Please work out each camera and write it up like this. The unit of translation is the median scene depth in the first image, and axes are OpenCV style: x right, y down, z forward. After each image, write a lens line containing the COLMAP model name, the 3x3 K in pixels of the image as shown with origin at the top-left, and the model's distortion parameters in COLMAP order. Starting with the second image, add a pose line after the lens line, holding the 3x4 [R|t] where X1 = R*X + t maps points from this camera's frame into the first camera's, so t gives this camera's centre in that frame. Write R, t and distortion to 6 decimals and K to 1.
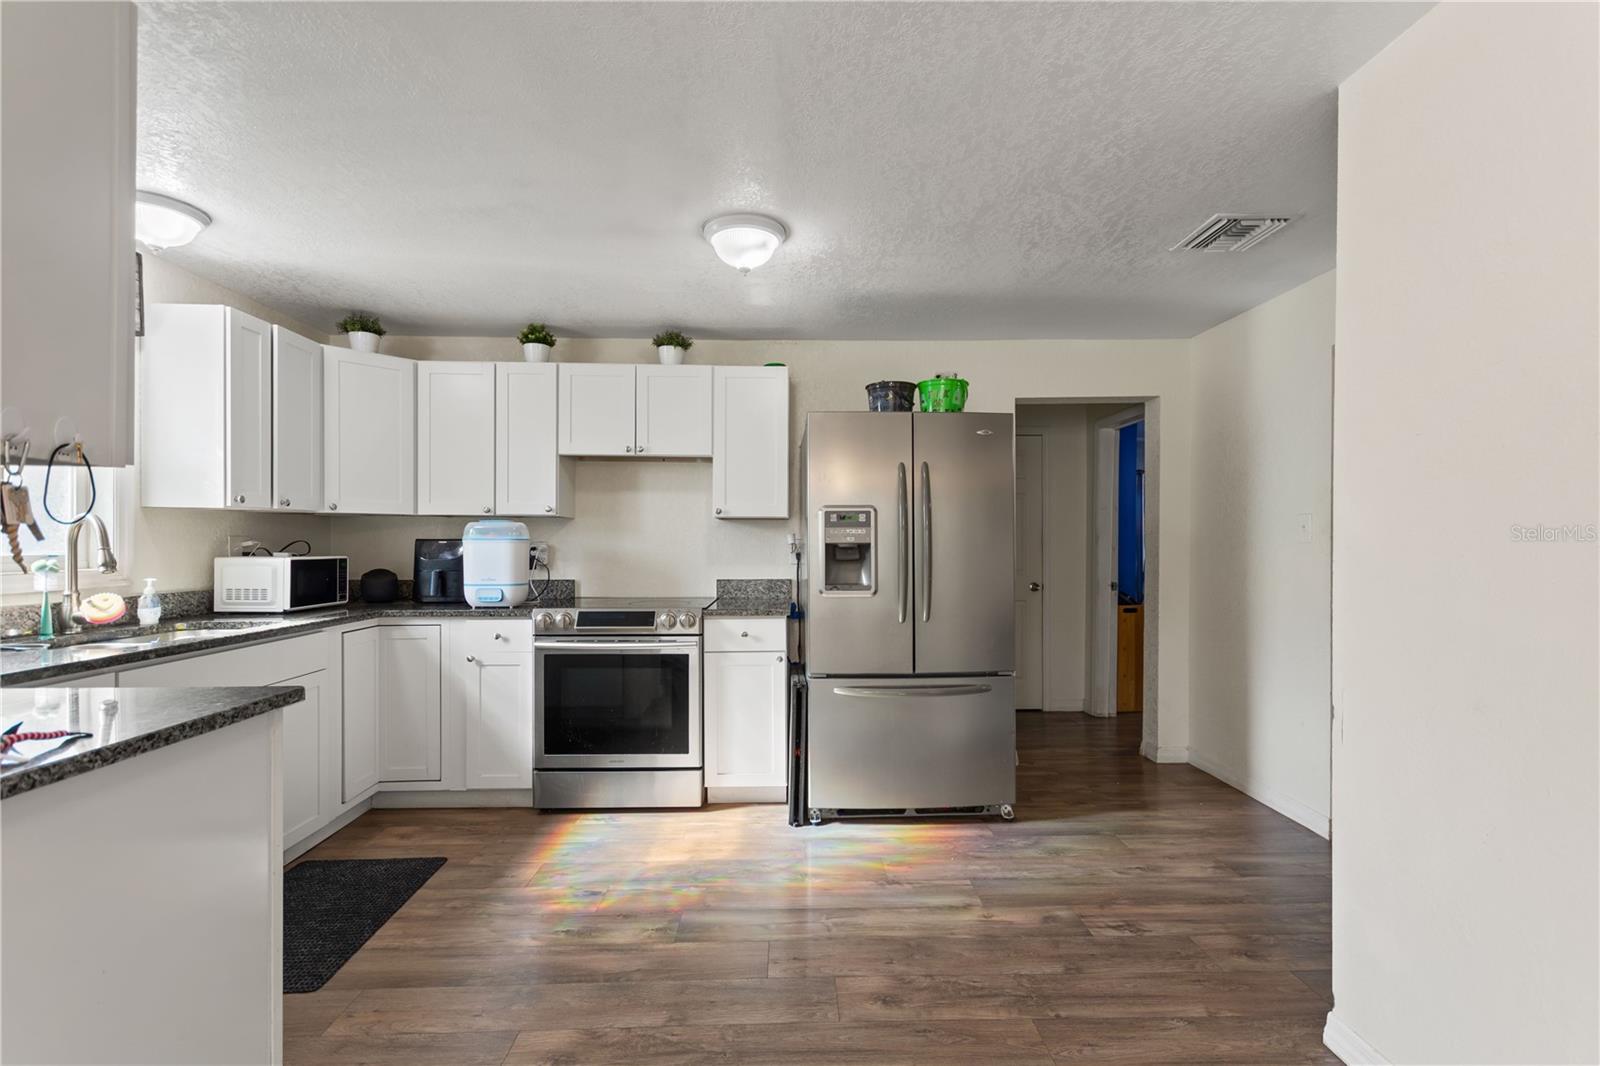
lens RADIAL K [[722.4, 0, 809.0], [0, 722.4, 546.6], [0, 0, 1]] dist [0.016005, -0.007929]
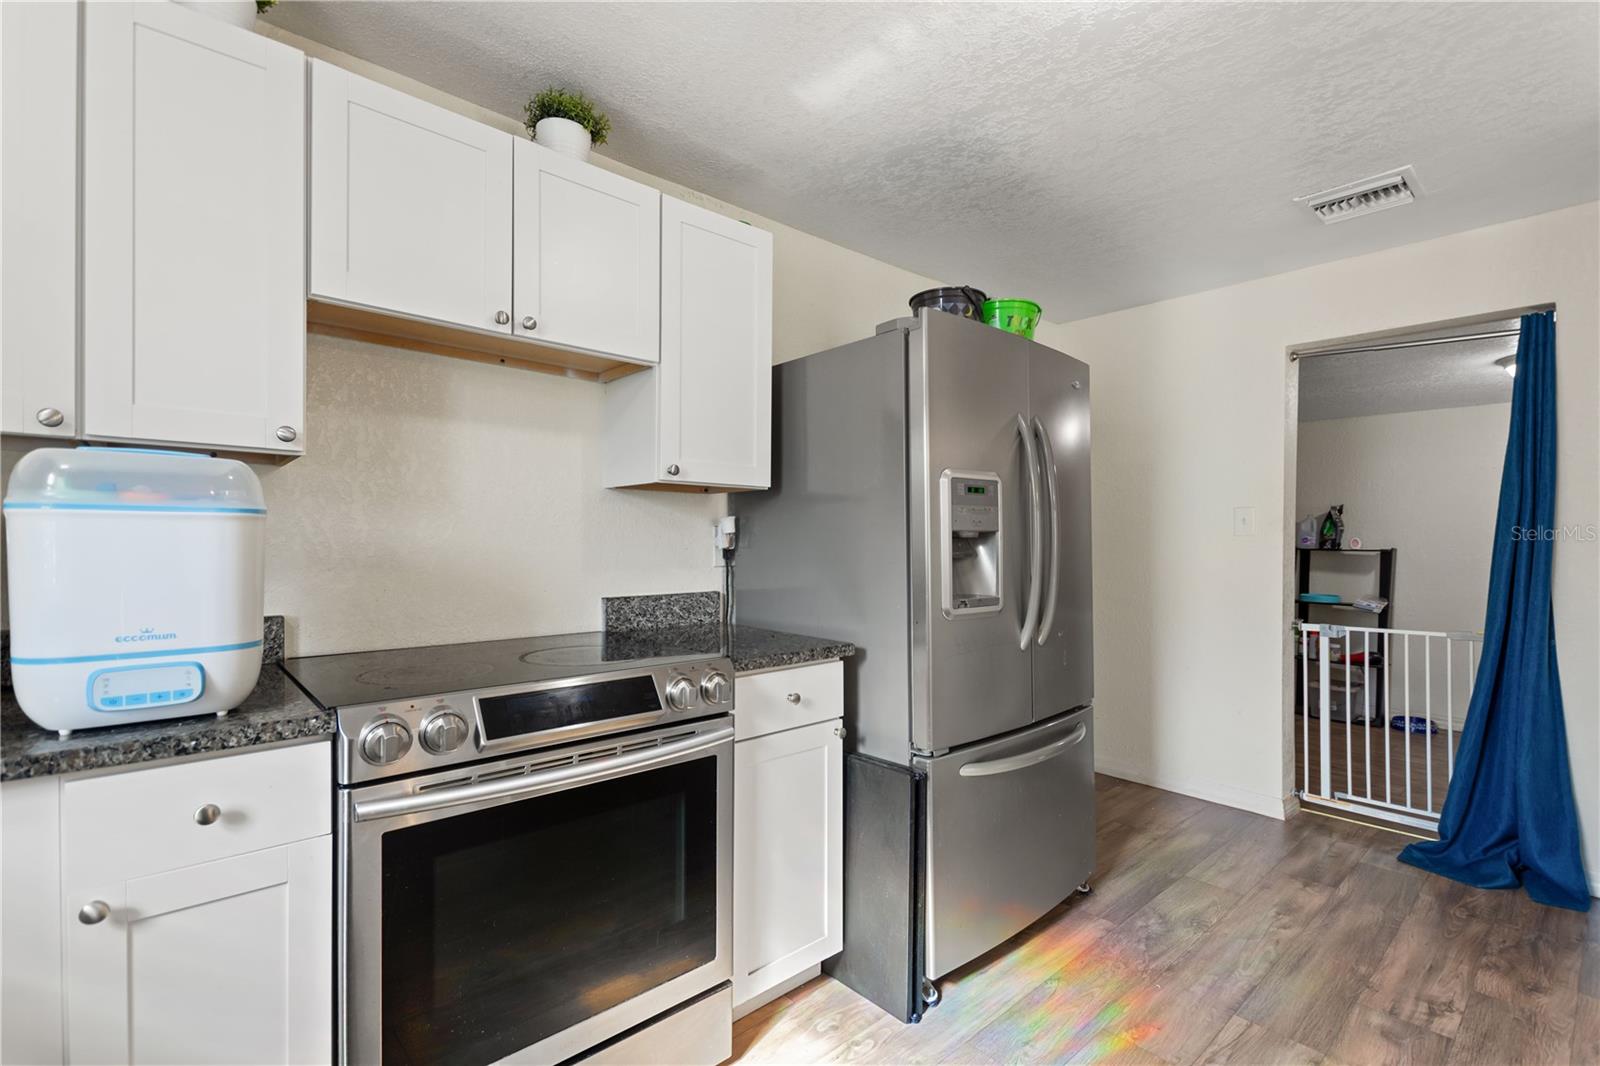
lens RADIAL K [[722.4, 0, 809.0], [0, 722.4, 546.6], [0, 0, 1]] dist [0.016005, -0.007929]
pose [[0.763914, -0.003148, 0.645310, -0.436823], [0.000381, 0.999990, 0.004427, 0.005870], [-0.645318, -0.003136, 0.763908, 0.591387]]
